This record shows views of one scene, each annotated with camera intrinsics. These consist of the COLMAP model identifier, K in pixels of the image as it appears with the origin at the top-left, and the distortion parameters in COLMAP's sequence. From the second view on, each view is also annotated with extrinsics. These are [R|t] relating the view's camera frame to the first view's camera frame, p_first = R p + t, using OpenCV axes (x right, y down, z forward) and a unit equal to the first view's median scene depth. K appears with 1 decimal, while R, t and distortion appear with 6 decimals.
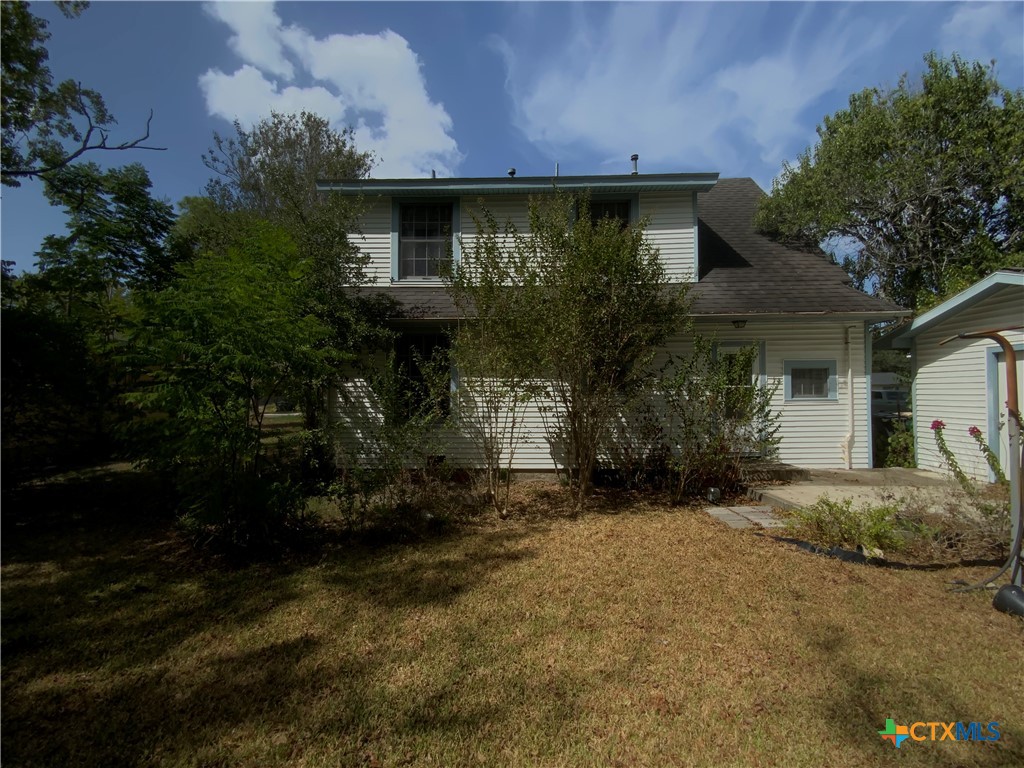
lens RADIAL K [[417.5, 0, 512.4], [0, 417.5, 385.5], [0, 0, 1]] dist [0.000160, 0.000114]
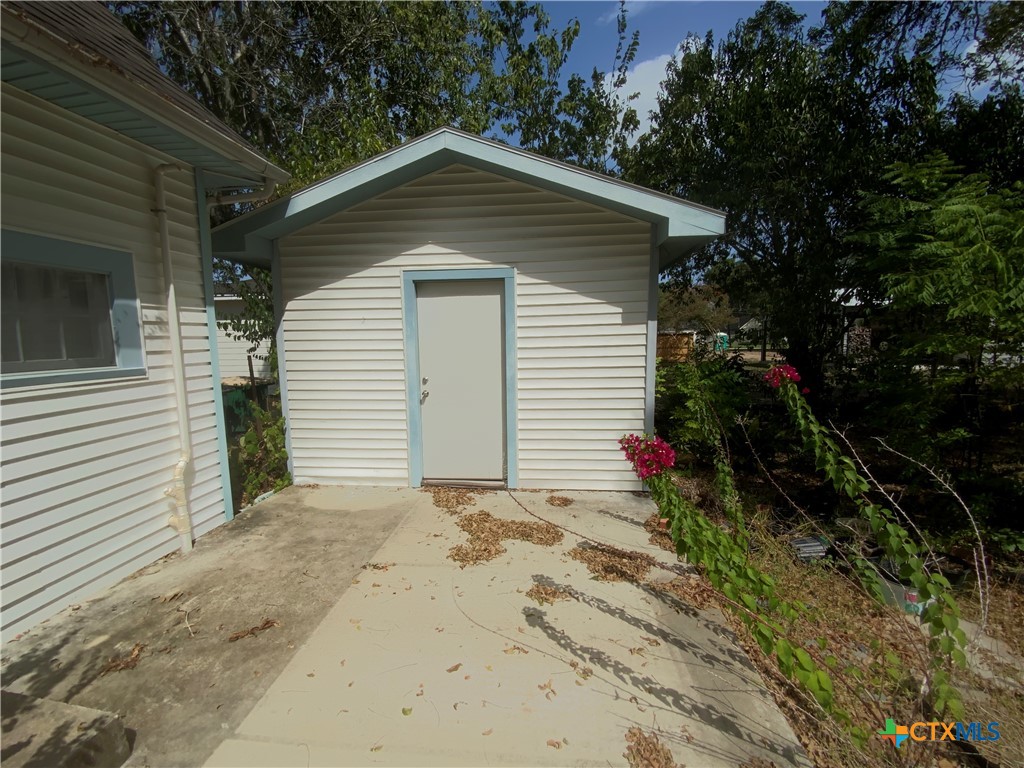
lens RADIAL K [[417.5, 0, 513.2], [0, 417.5, 384.7], [0, 0, 1]] dist [0.000160, 0.000114]
pose [[0.068182, -0.100709, 0.992577, 0.454399], [-0.010039, 0.994773, 0.101621, 0.007100], [-0.997622, -0.016893, 0.066814, 0.672982]]
